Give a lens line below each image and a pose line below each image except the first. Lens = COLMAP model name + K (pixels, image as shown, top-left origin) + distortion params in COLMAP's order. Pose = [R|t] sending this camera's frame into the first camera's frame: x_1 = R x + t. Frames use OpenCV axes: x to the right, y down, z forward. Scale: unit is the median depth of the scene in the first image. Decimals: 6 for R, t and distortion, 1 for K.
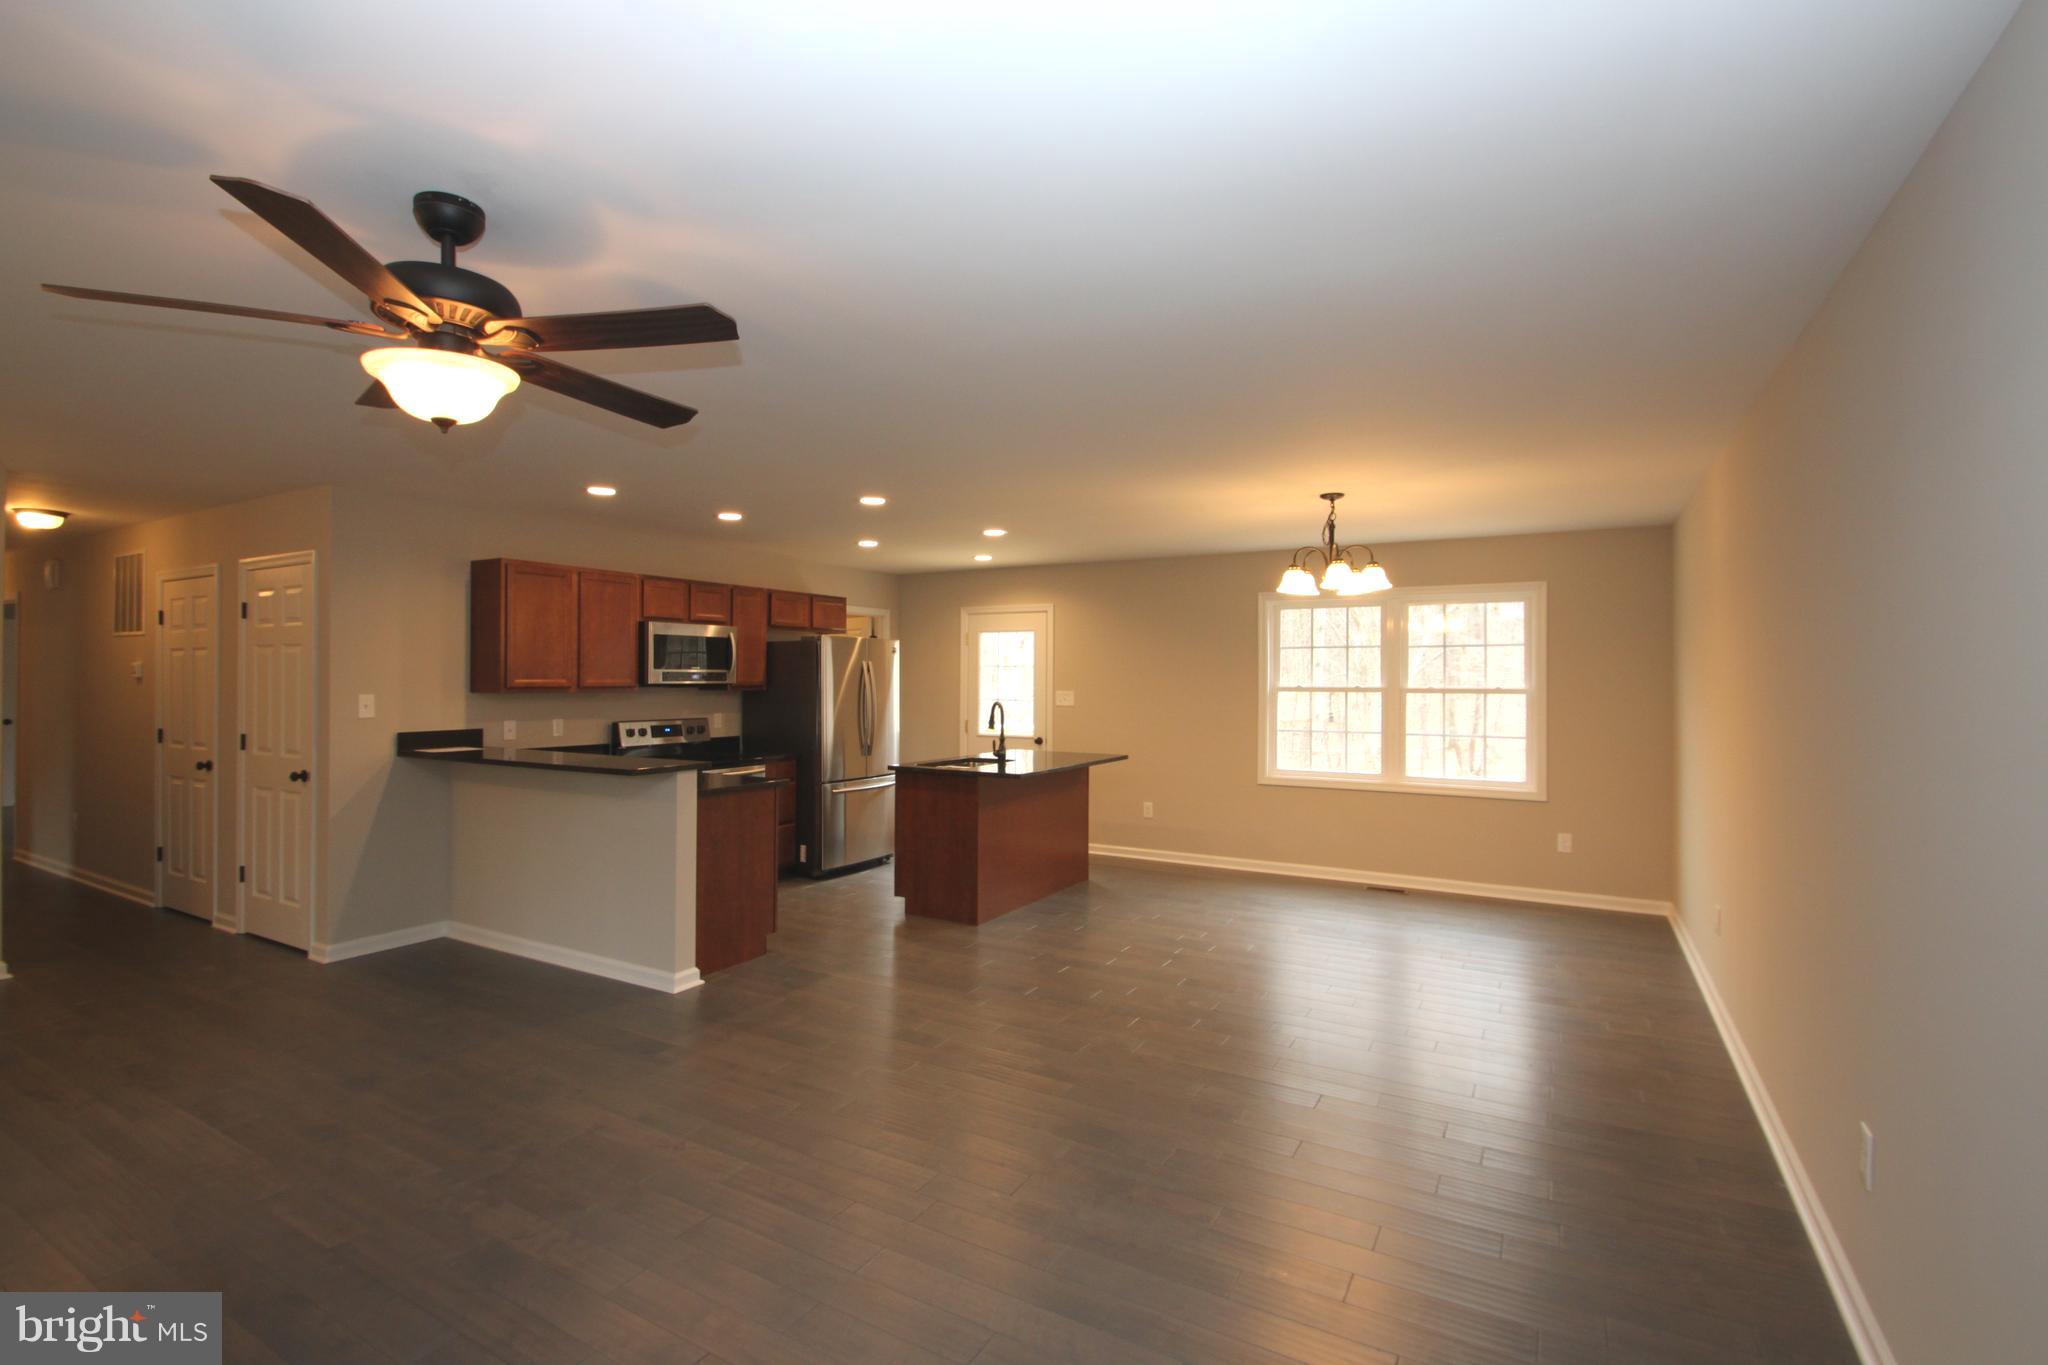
lens RADIAL K [[944.4, 0, 1024.7], [0, 944.4, 678.8], [0, 0, 1]] dist [-0.008290, -0.003260]
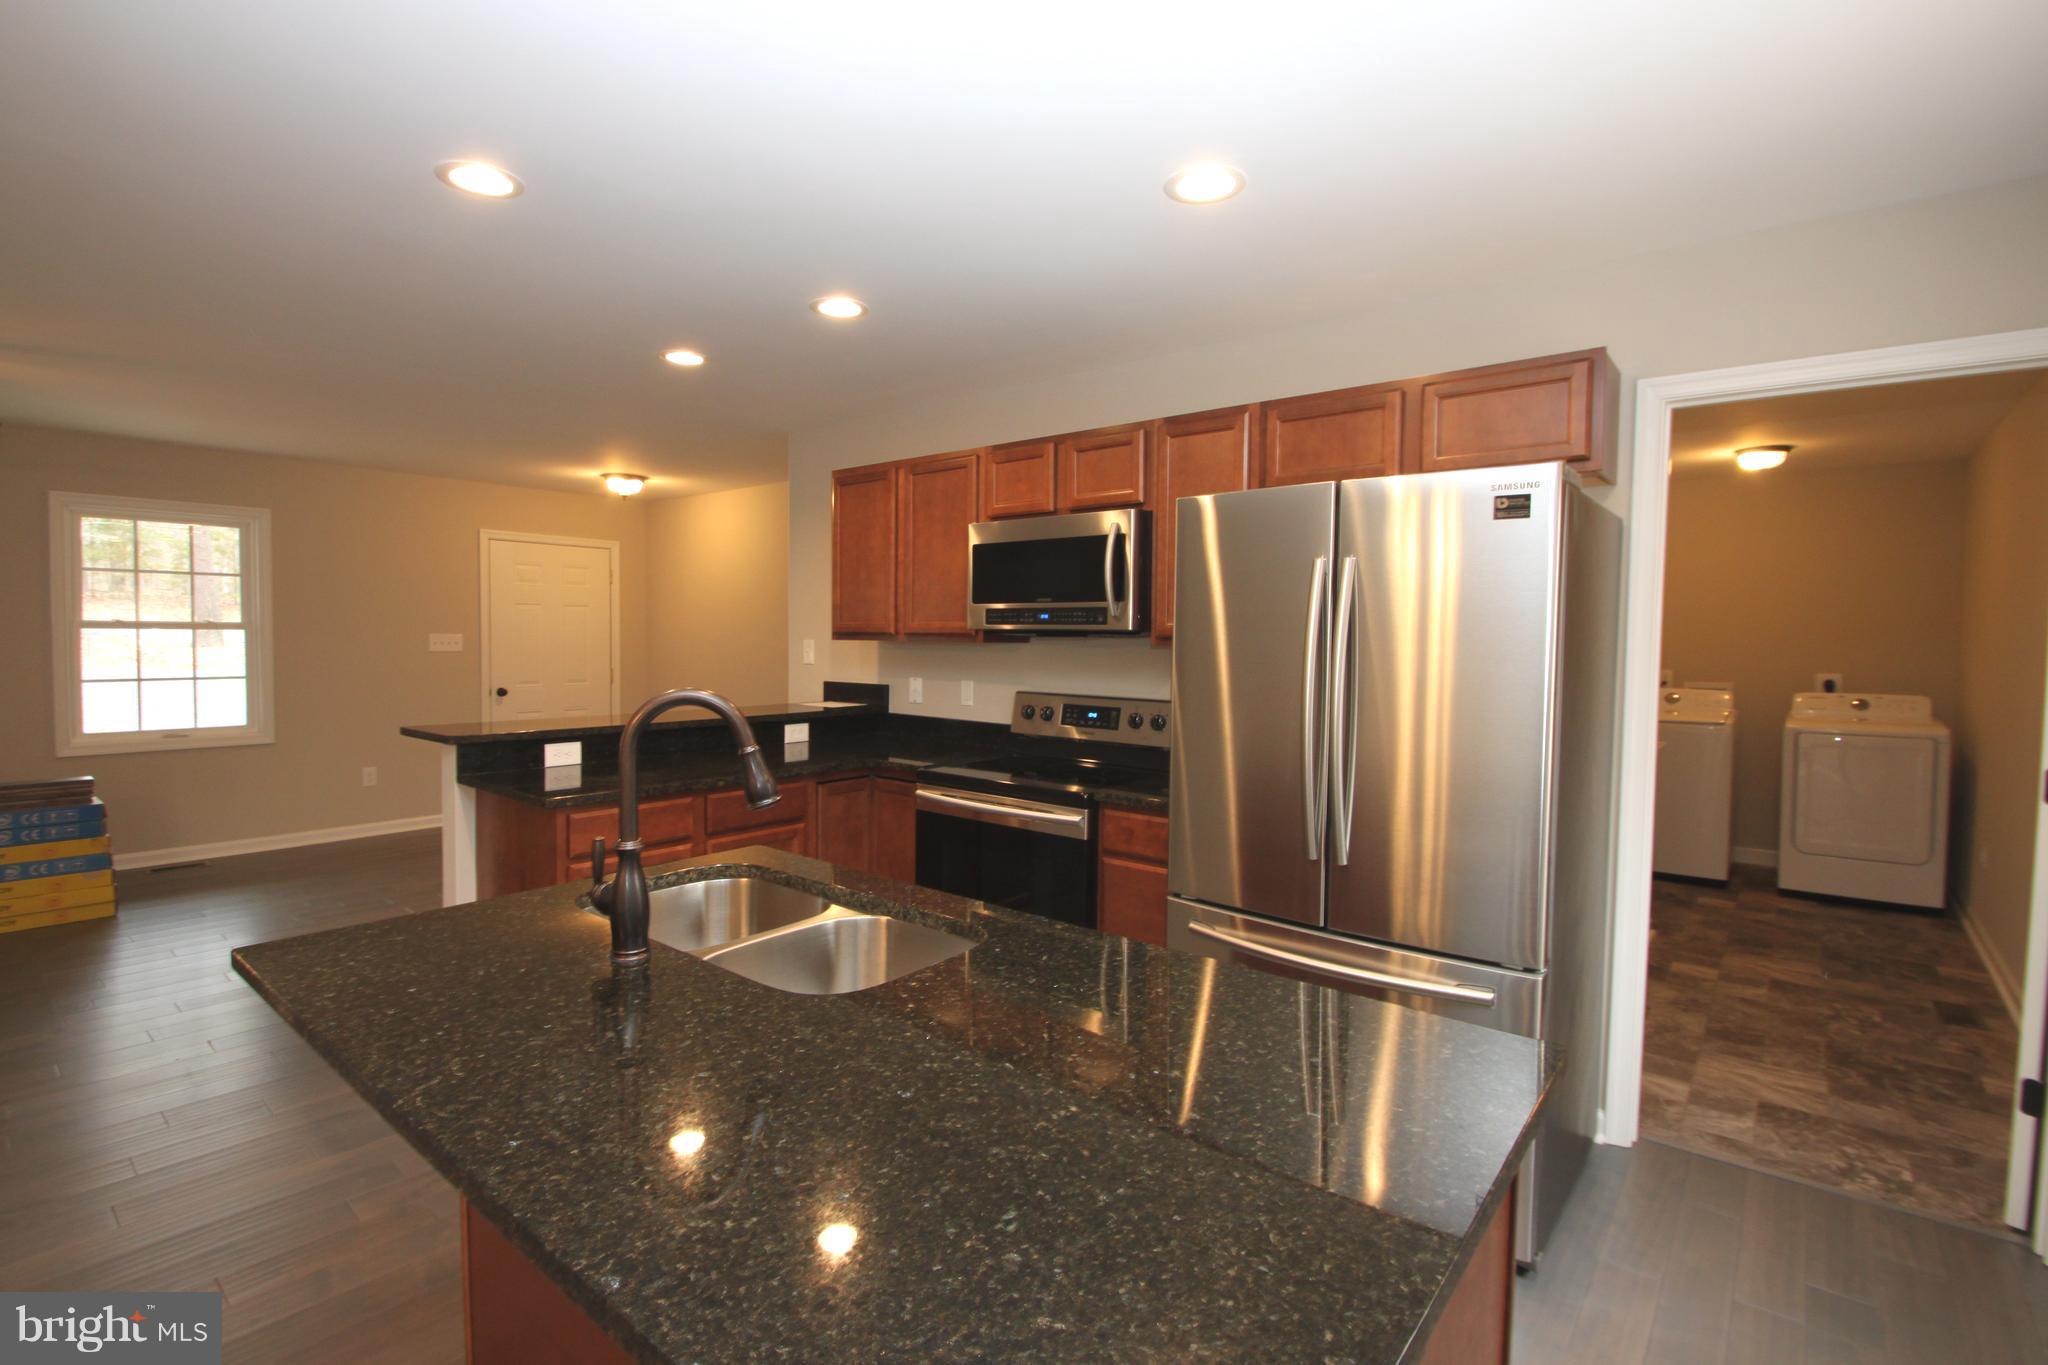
lens RADIAL K [[944.4, 0, 1007.9], [0, 944.4, 678.9], [0, 0, 1]] dist [-0.008290, -0.003260]
pose [[-0.189068, 0.038167, -0.981222, 0.199938], [-0.010934, 0.999101, 0.040969, 0.012626], [0.981903, 0.018474, -0.188480, 1.226583]]
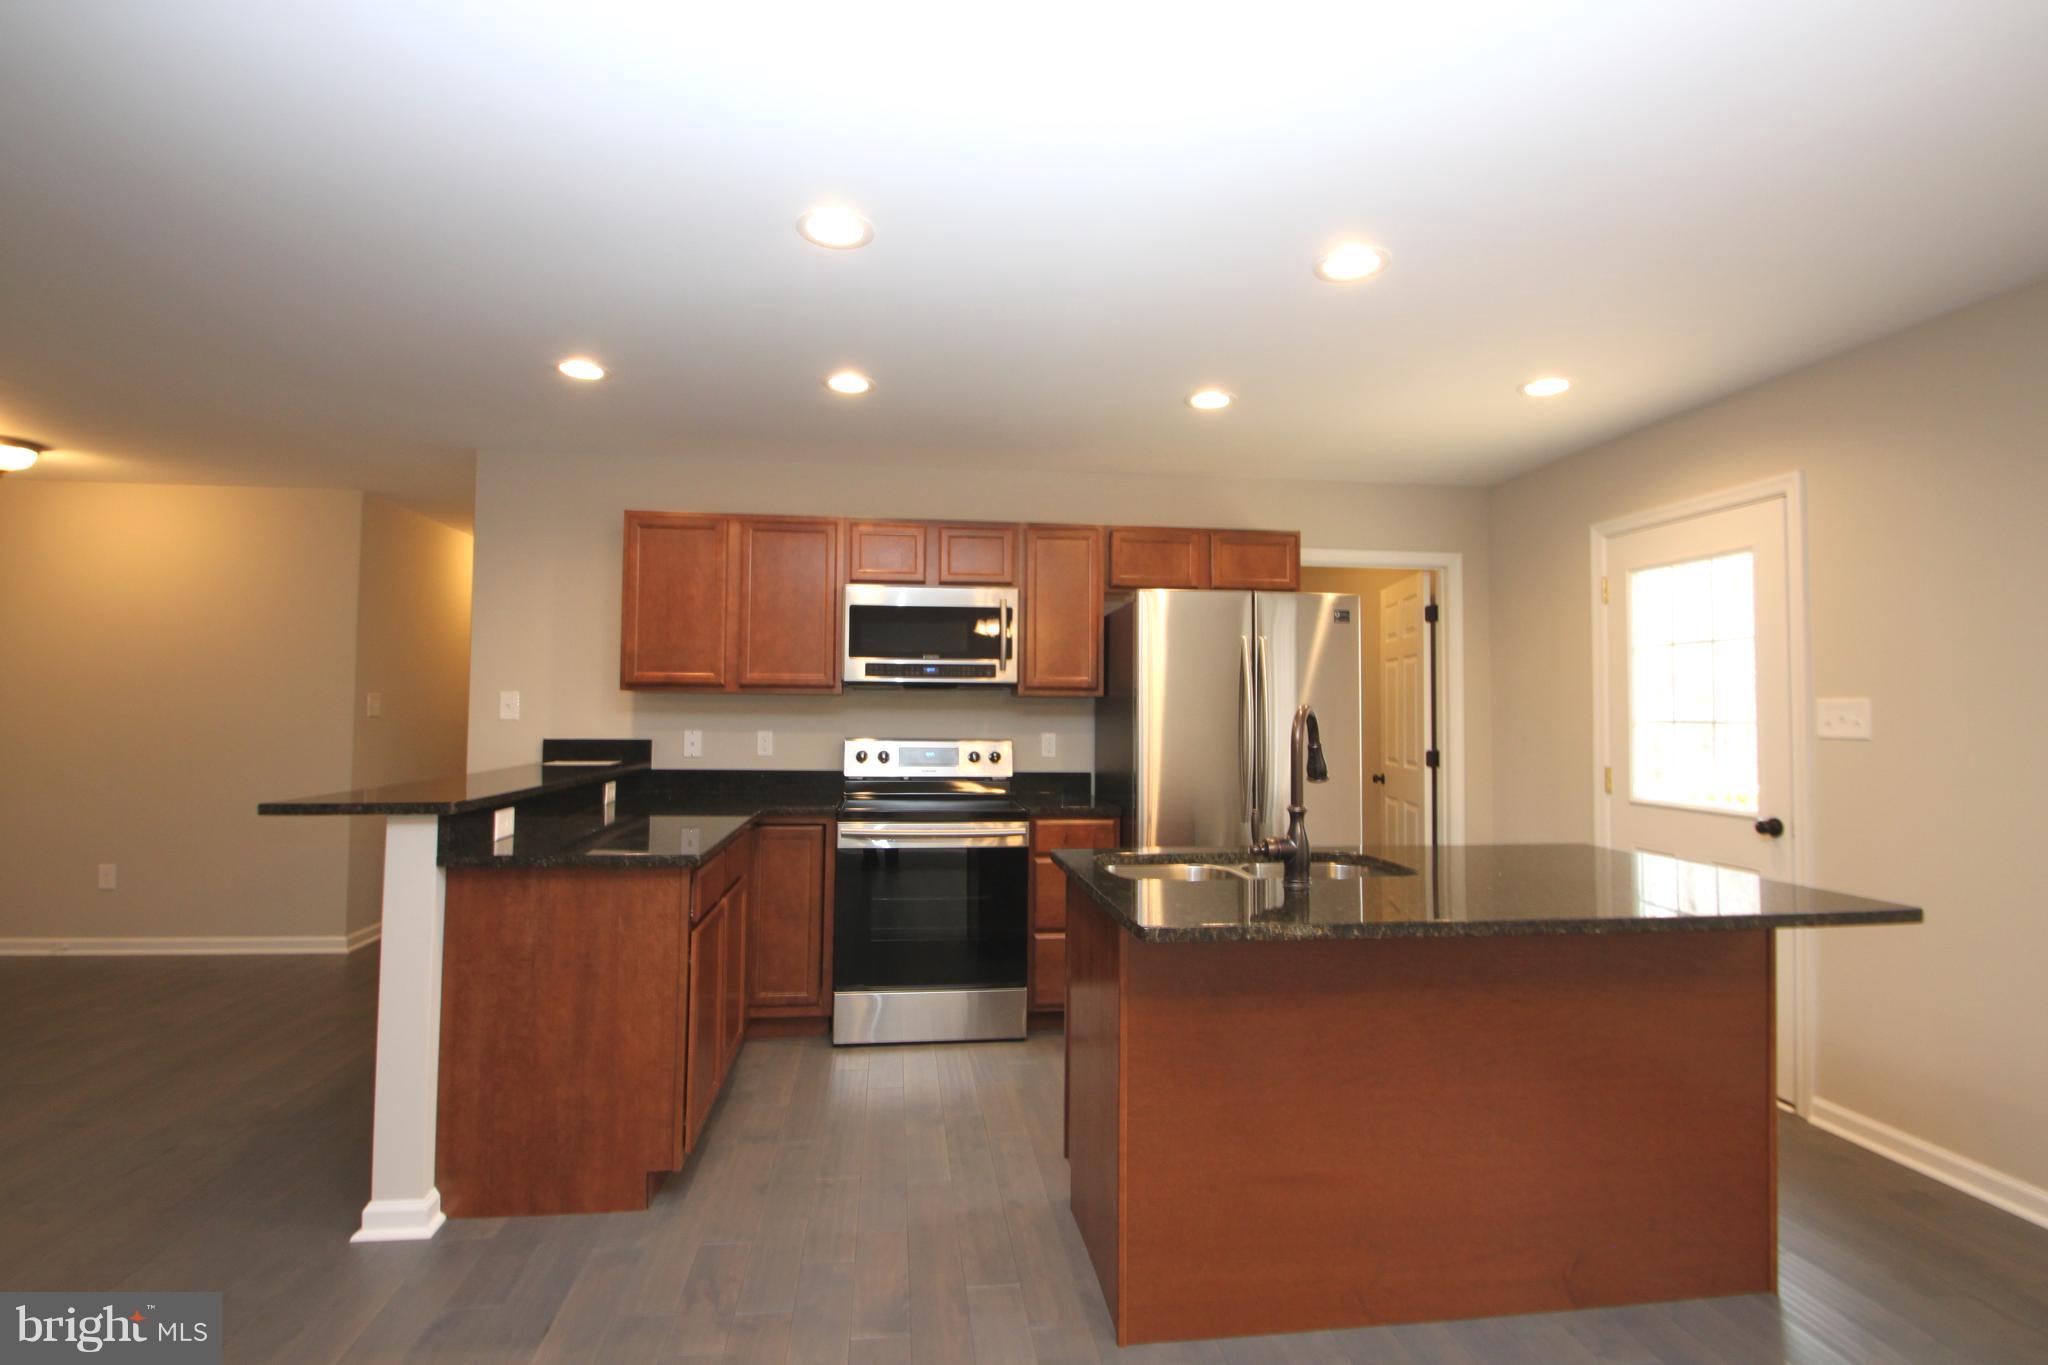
lens RADIAL K [[944.4, 0, 1013.5], [0, 944.4, 674.5], [0, 0, 1]] dist [-0.008290, -0.003260]
pose [[0.589672, -0.032652, -0.806983, 0.214649], [-0.004770, 0.999024, -0.043907, 0.031582], [0.807629, 0.029740, 0.588940, 0.766129]]
